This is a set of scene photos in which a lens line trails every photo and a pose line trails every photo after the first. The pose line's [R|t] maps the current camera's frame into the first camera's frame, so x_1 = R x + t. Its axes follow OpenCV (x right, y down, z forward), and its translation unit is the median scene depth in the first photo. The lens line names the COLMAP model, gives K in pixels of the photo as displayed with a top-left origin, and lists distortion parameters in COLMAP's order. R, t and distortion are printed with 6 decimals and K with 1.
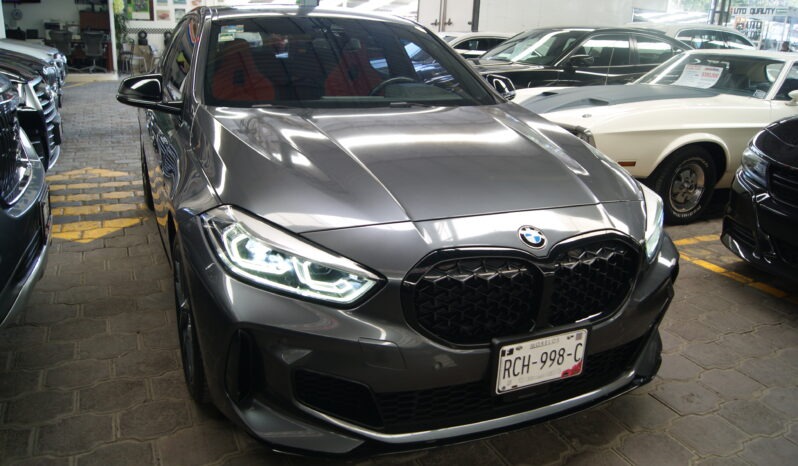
lens RADIAL K [[594.5, 0, 368.9], [0, 594.5, 235.5], [0, 0, 1]] dist [-0.044841, -0.016980]
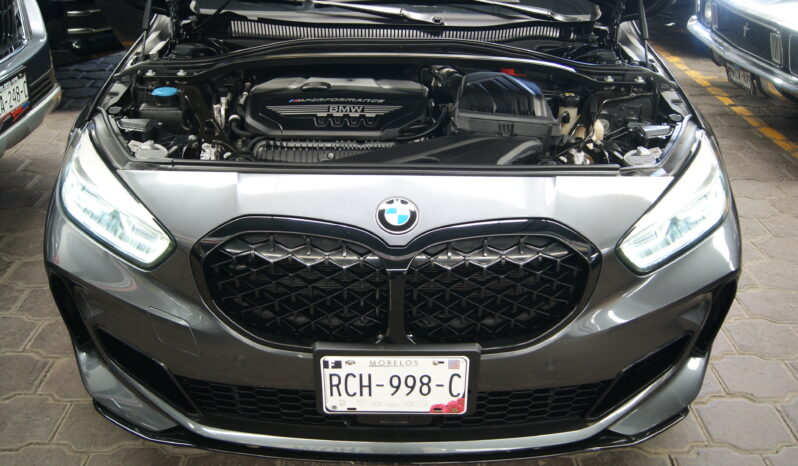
lens RADIAL K [[716.0, 0, 395.3], [0, 716.0, 233.6], [0, 0, 1]] dist [-0.056638, 0.011616]
pose [[0.924933, 0.163419, -0.343210, 0.568837], [-0.110229, 0.979386, 0.169271, -0.119613], [0.363797, -0.118733, 0.923880, 0.213101]]
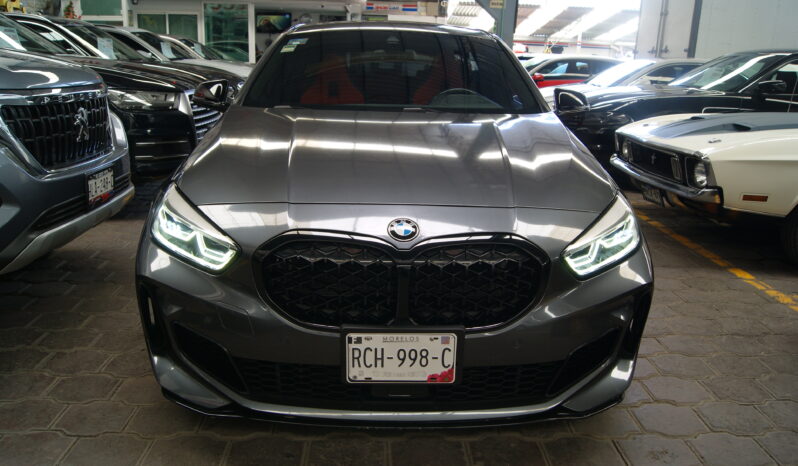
lens RADIAL K [[594.5, 0, 392.7], [0, 594.5, 240.6], [0, 0, 1]] dist [-0.044841, -0.016980]
pose [[0.932252, 0.098281, -0.348206, 0.604225], [-0.113303, 0.993294, -0.022990, 0.045173], [0.343612, 0.060885, 0.937136, 0.073639]]
